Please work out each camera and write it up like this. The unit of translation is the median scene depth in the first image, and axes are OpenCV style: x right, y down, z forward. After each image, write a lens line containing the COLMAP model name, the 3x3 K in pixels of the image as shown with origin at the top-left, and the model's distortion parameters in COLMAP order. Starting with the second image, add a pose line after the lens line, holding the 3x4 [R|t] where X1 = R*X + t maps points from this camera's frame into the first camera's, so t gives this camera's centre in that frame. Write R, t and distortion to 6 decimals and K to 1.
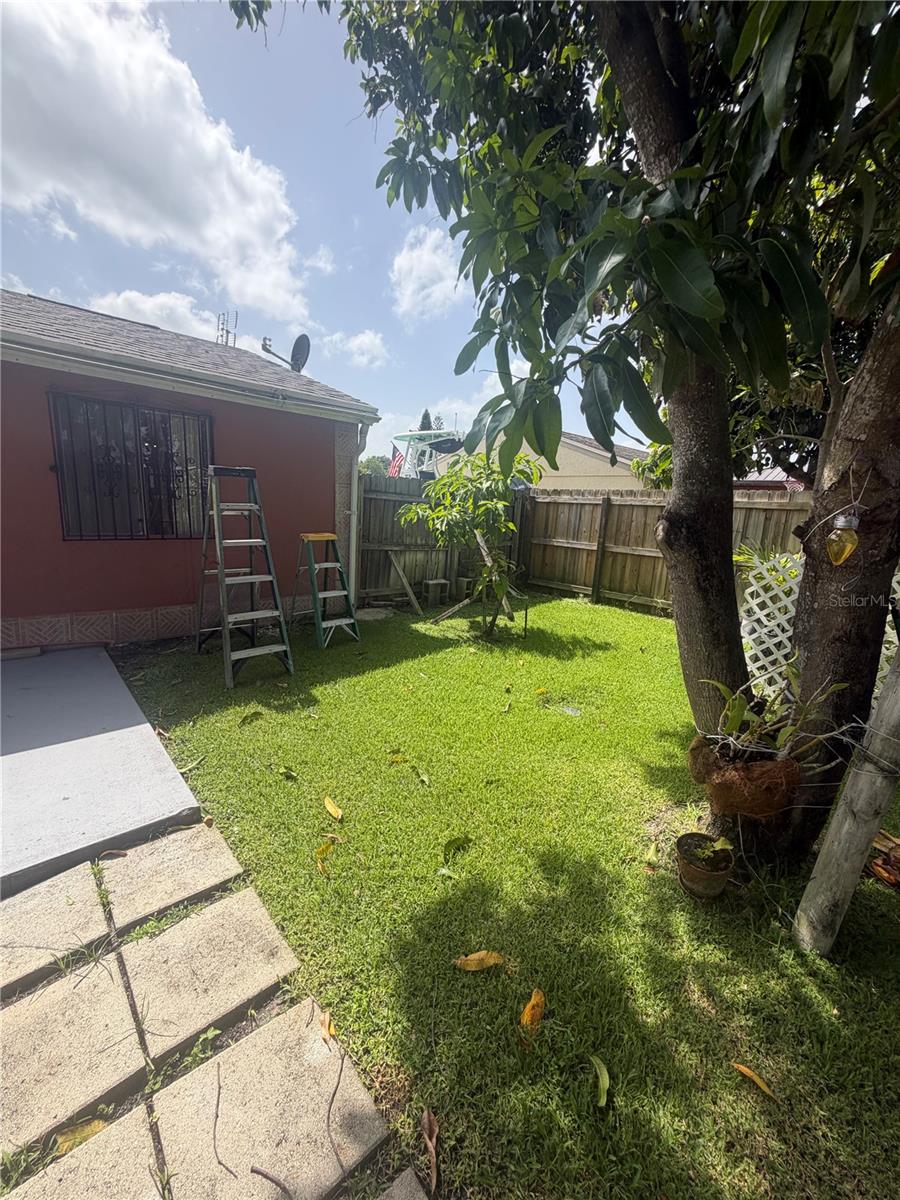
lens RADIAL K [[476.0, 0, 450.0], [0, 476.0, 600.0], [0, 0, 1]] dist [0.000428, 0.000025]
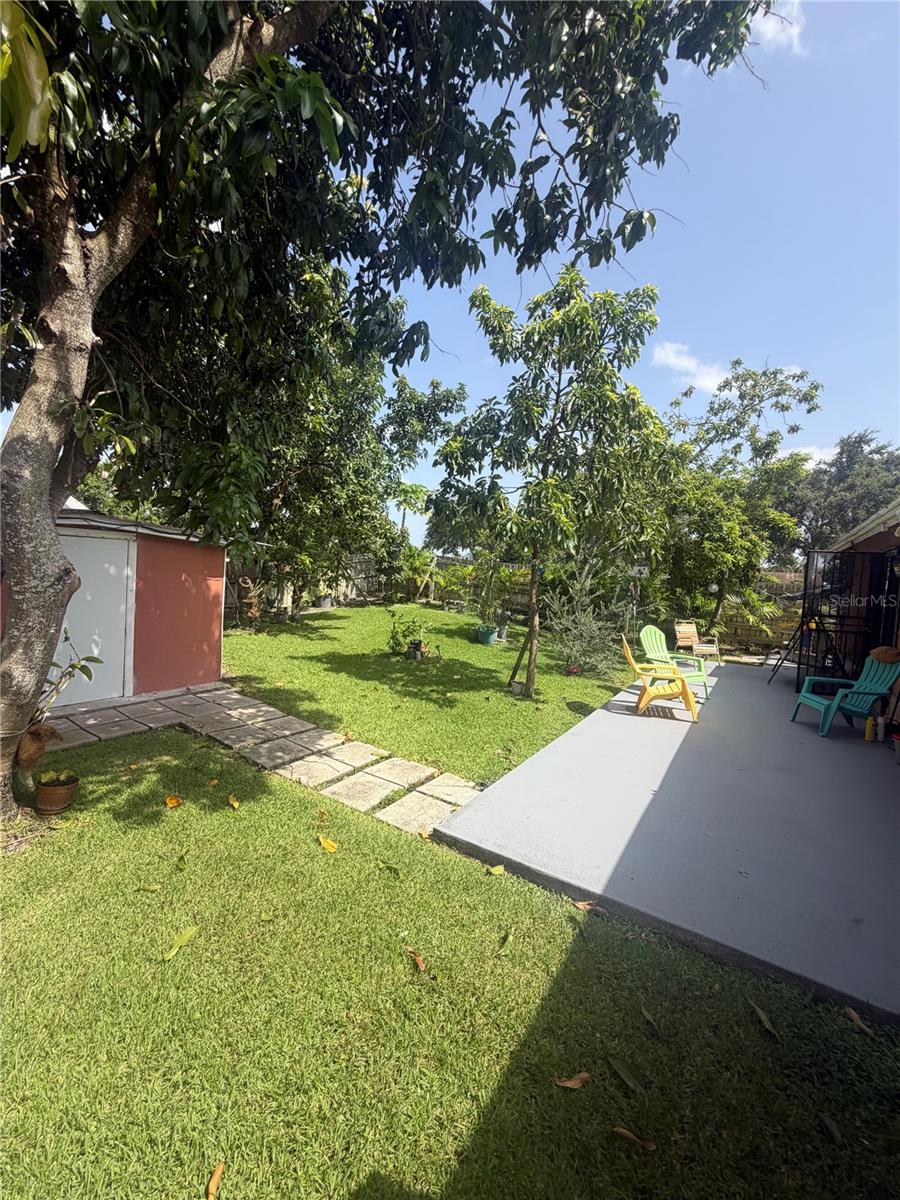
lens RADIAL K [[476.0, 0, 450.0], [0, 476.0, 600.0], [0, 0, 1]] dist [0.000428, 0.000025]
pose [[-0.963225, -0.109077, -0.245561, -0.250430], [-0.168161, 0.957510, 0.234300, -0.608666], [0.209571, 0.266978, -0.940640, 2.720631]]
